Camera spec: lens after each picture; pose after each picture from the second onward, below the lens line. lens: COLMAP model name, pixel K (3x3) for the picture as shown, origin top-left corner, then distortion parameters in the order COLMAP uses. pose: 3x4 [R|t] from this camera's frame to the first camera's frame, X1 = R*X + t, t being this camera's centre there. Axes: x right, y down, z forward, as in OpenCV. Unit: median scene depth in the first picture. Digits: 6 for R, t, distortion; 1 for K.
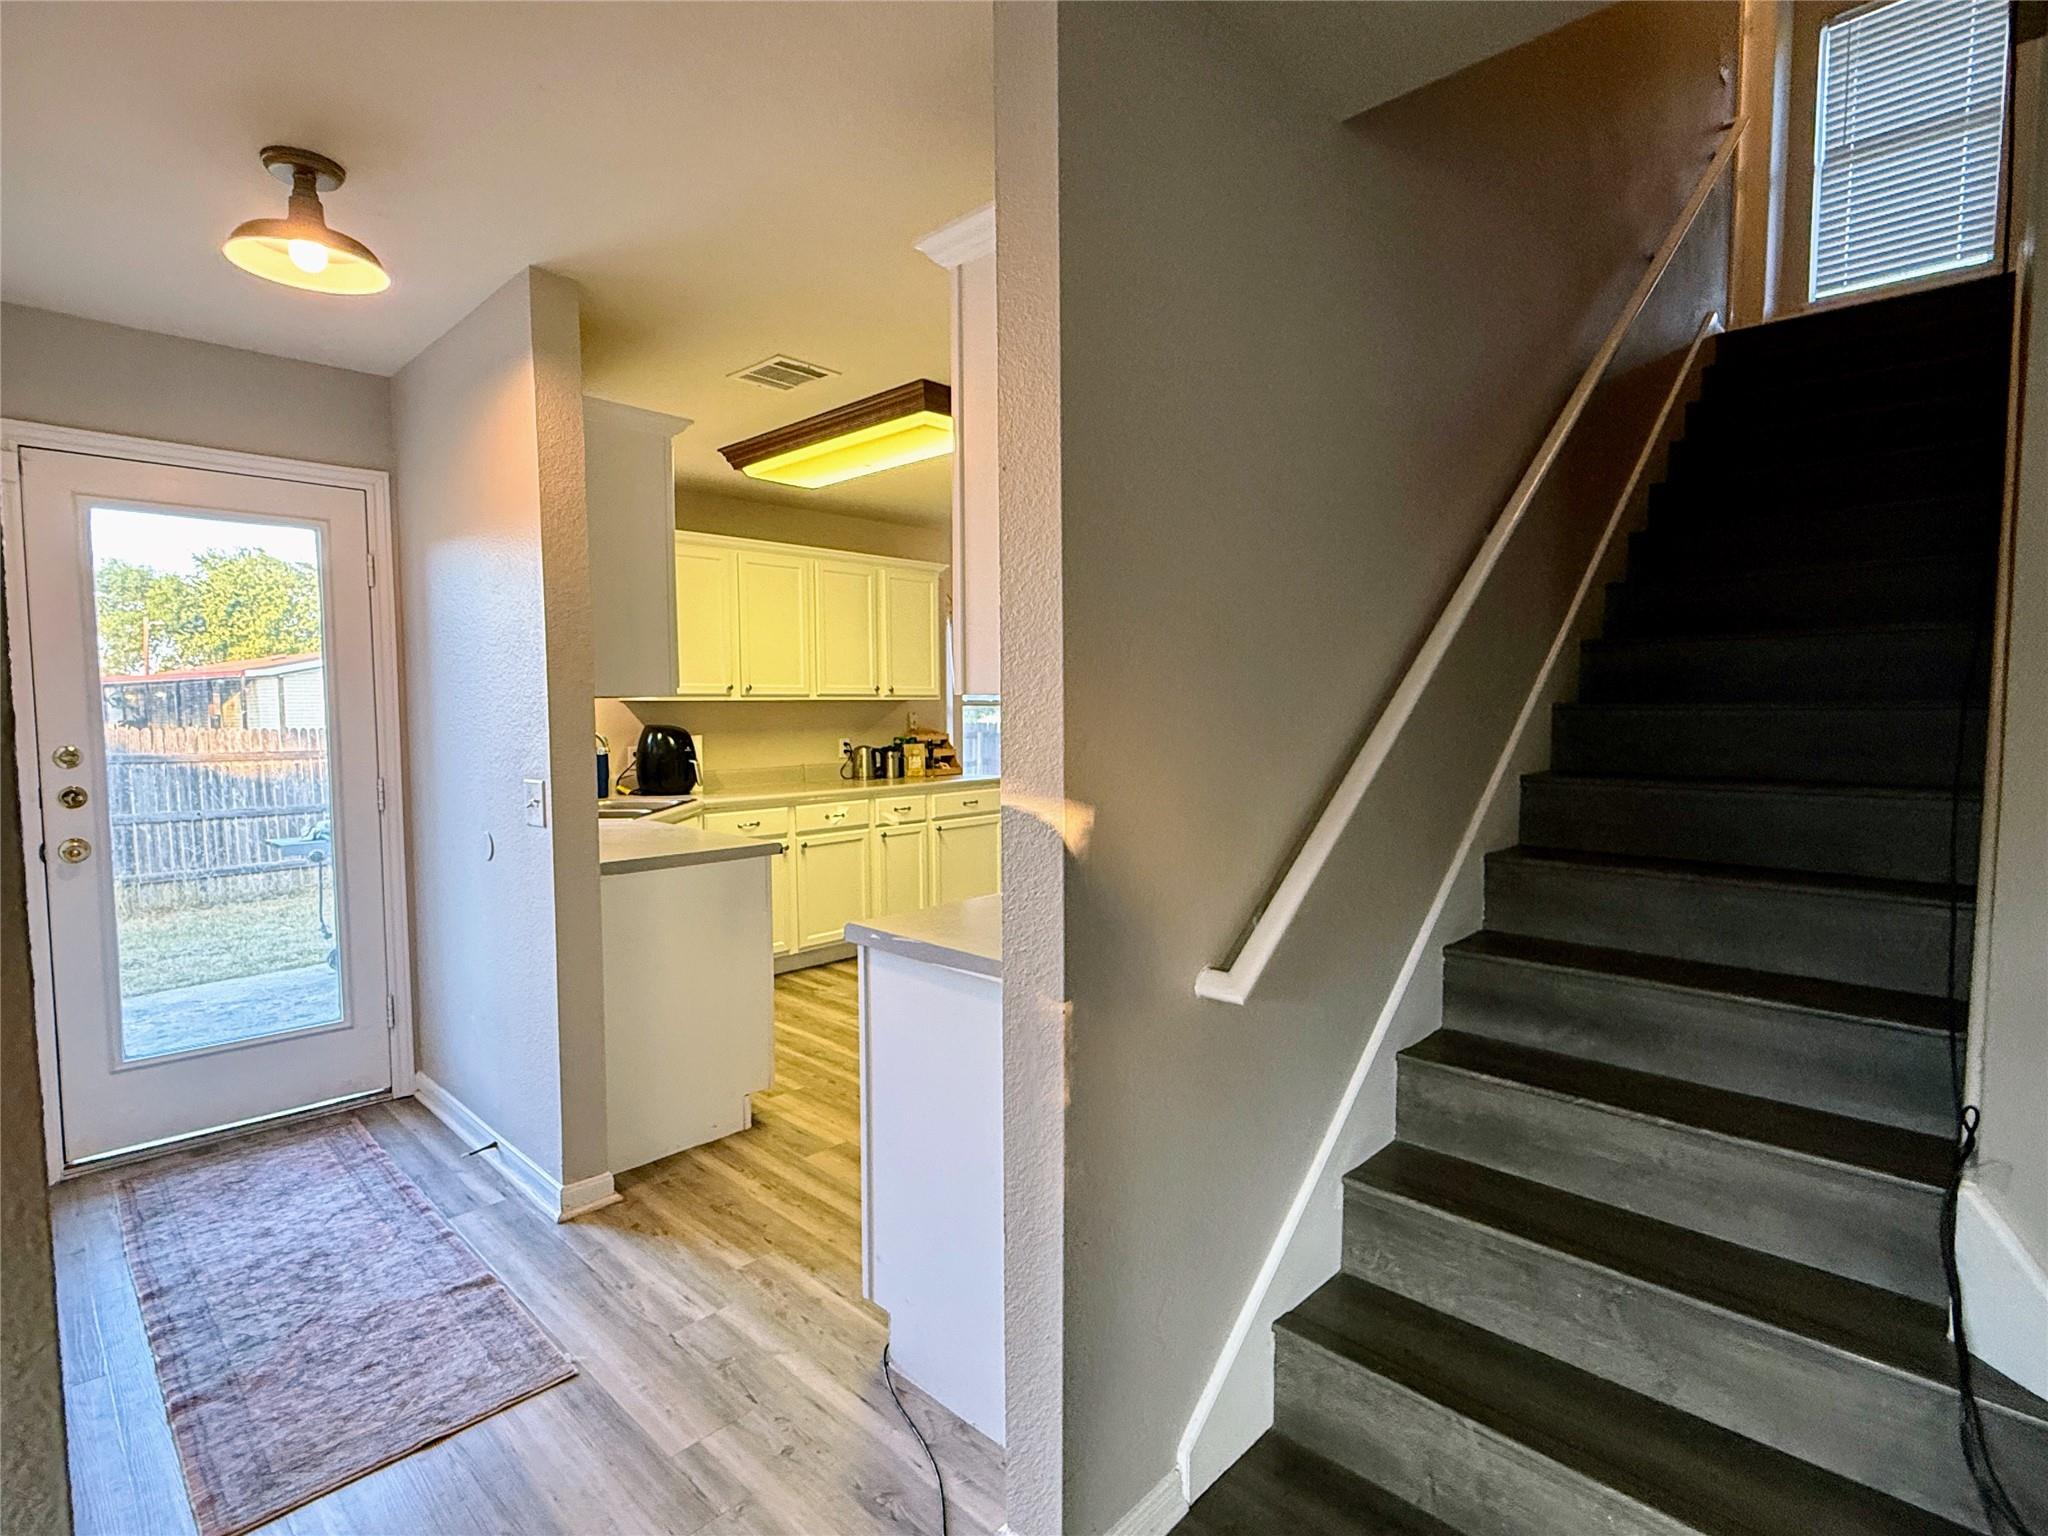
lens RADIAL K [[1002.5, 0, 1024.0], [0, 1002.5, 768.0], [0, 0, 1]] dist [-0.000092, 0.000007]
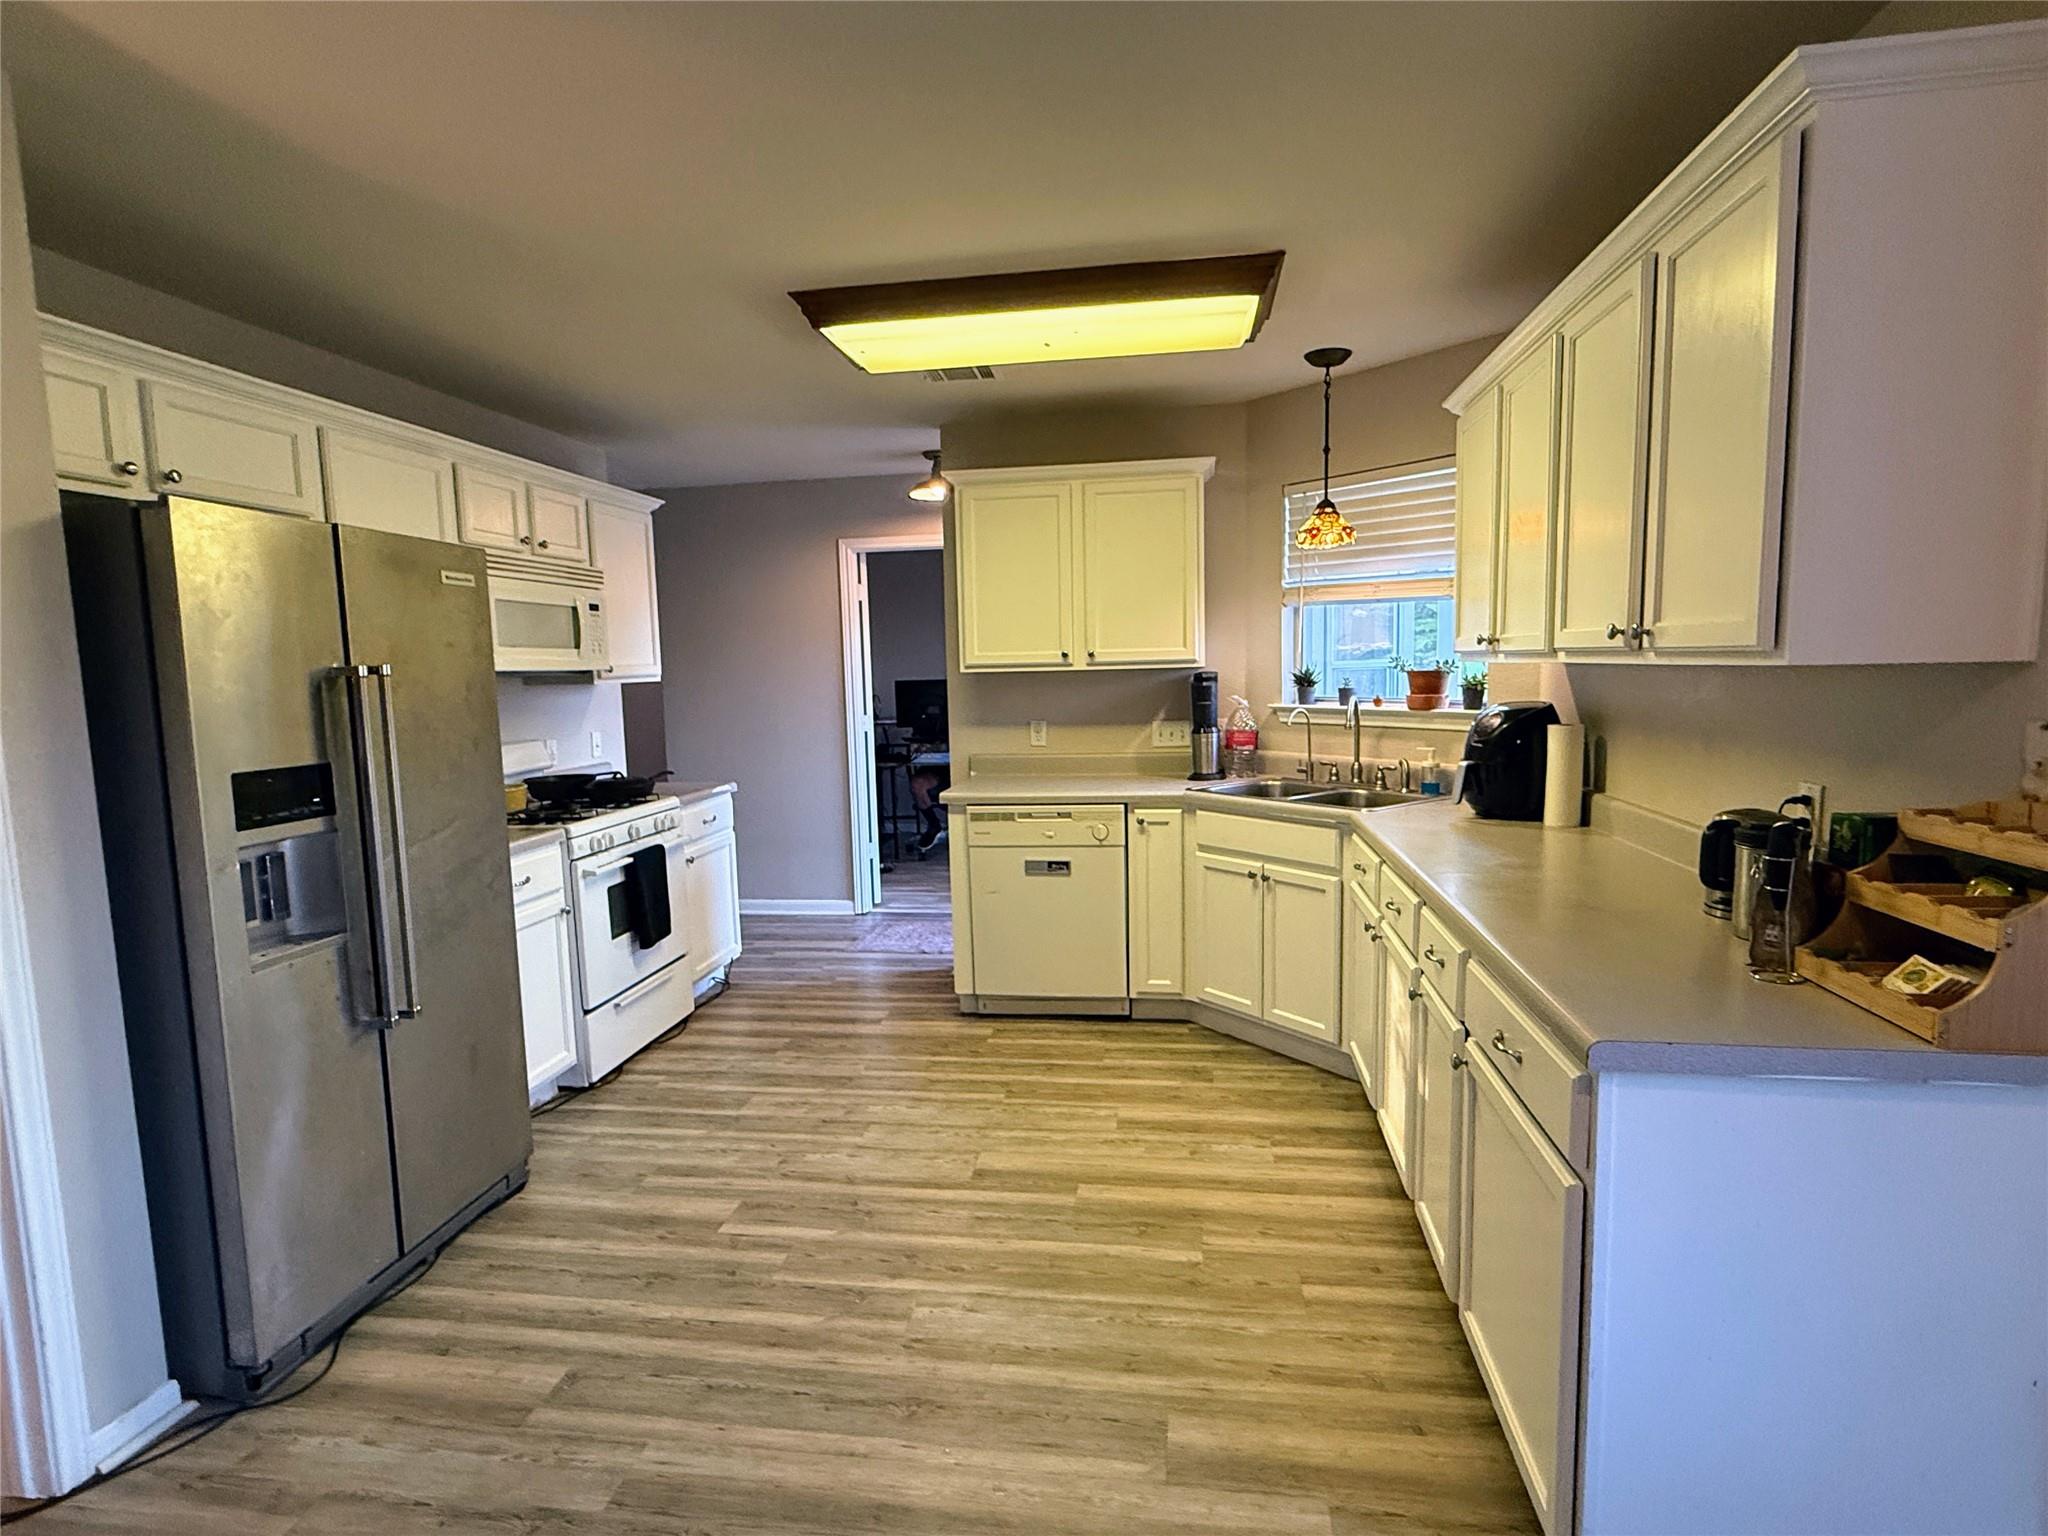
lens RADIAL K [[1002.5, 0, 1024.0], [0, 1002.5, 768.0], [0, 0, 1]] dist [-0.000092, 0.000007]
pose [[-0.818826, 0.082724, -0.568050, 0.322464], [-0.007831, 0.987860, 0.155149, -0.129084], [0.573989, 0.131489, -0.808237, 1.837468]]
